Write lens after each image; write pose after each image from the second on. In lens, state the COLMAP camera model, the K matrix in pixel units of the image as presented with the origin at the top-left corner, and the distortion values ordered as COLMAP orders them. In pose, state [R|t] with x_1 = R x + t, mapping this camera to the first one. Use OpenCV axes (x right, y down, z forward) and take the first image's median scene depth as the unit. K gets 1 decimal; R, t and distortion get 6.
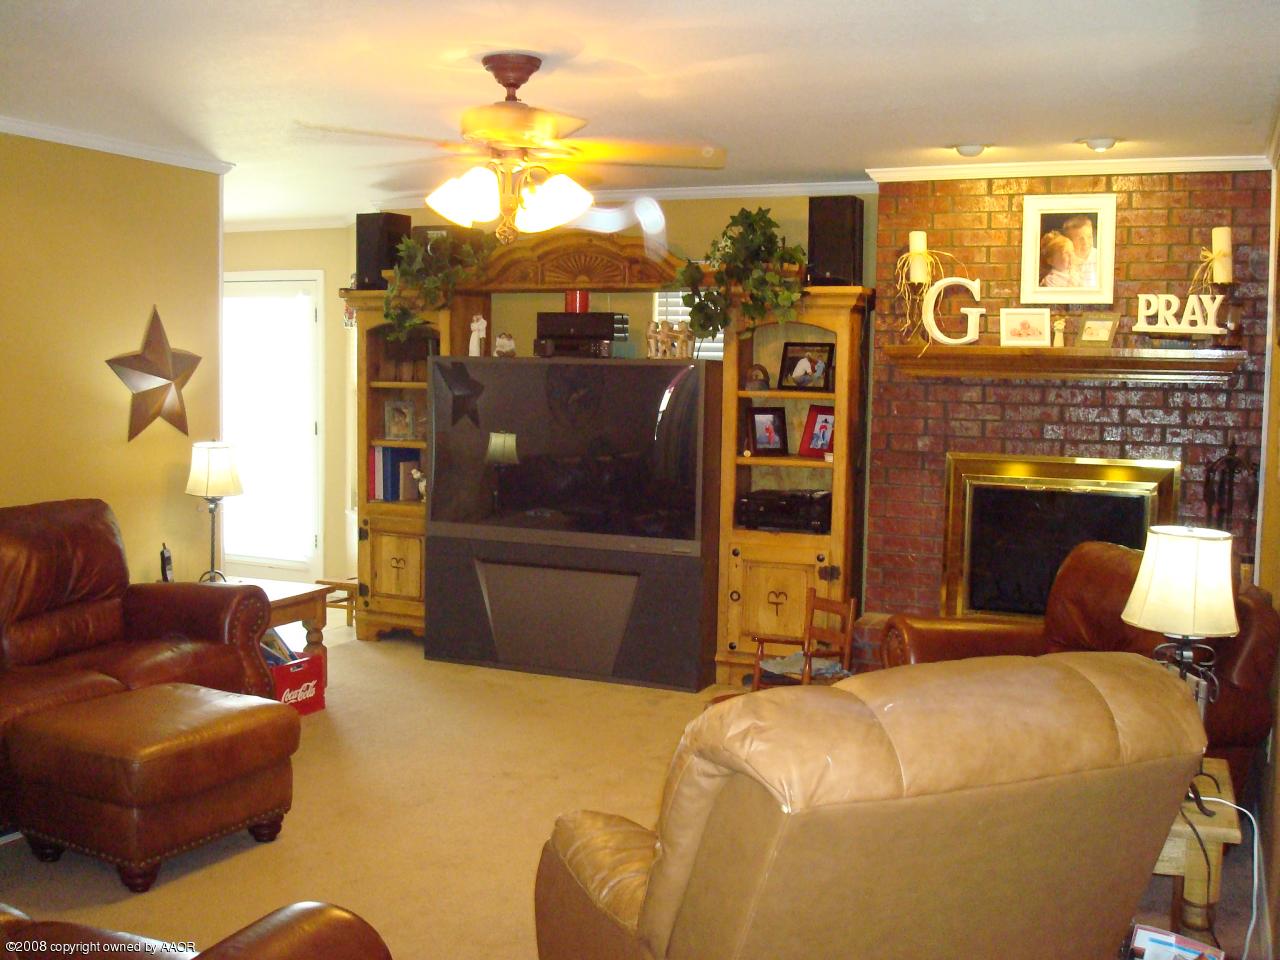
lens RADIAL K [[1497.4, 0, 640.0], [0, 1497.4, 480.0], [0, 0, 1]] dist [-0.007782, -0.257846]
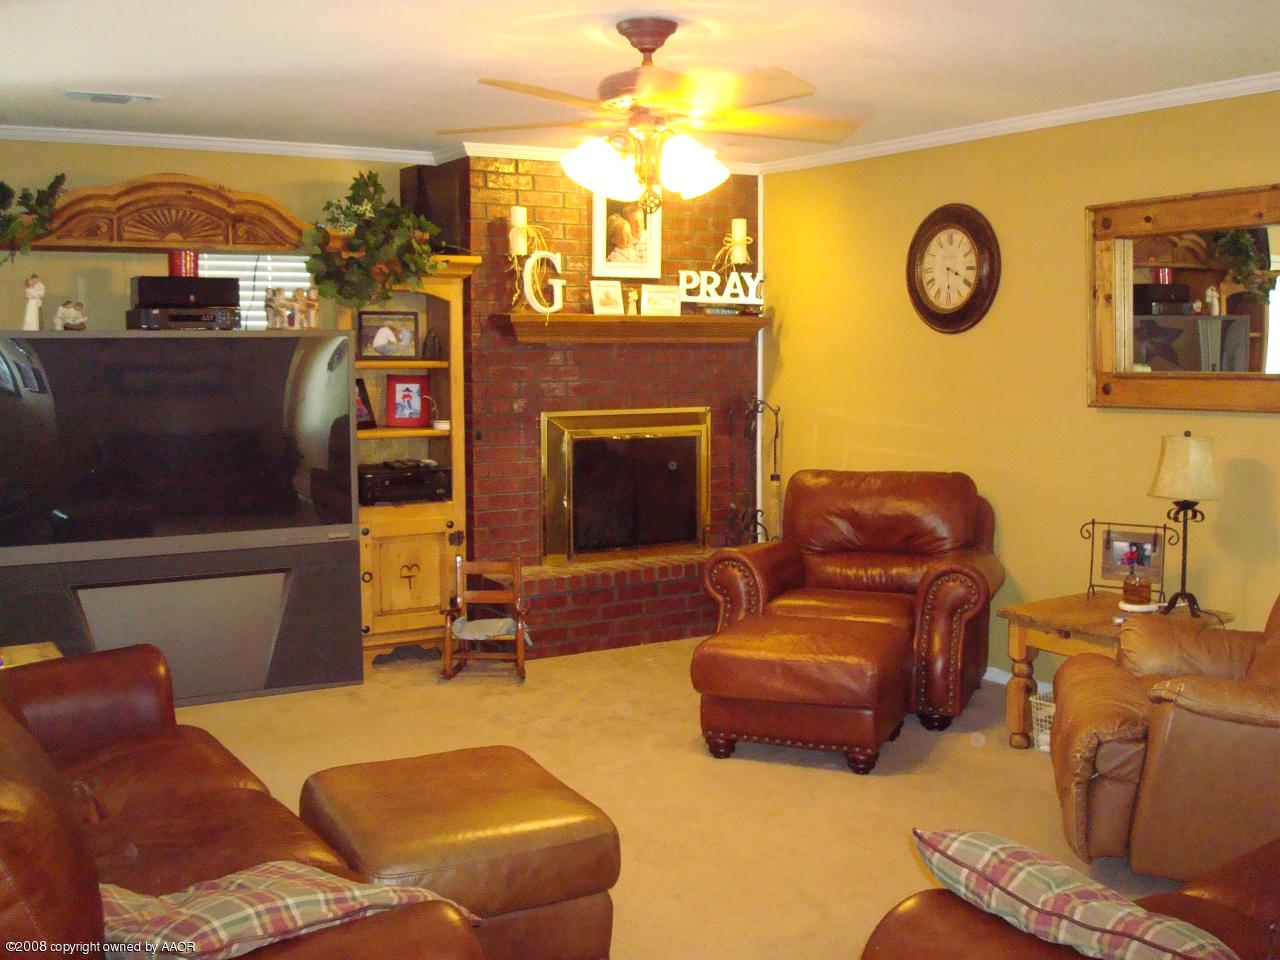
lens RADIAL K [[1497.4, 0, 640.0], [0, 1497.4, 480.0], [0, 0, 1]] dist [-0.007782, -0.257846]
pose [[0.515835, -0.097819, 0.851085, -0.671458], [0.076481, 0.994751, 0.067976, -0.036725], [-0.853267, 0.030027, 0.520609, 0.360911]]
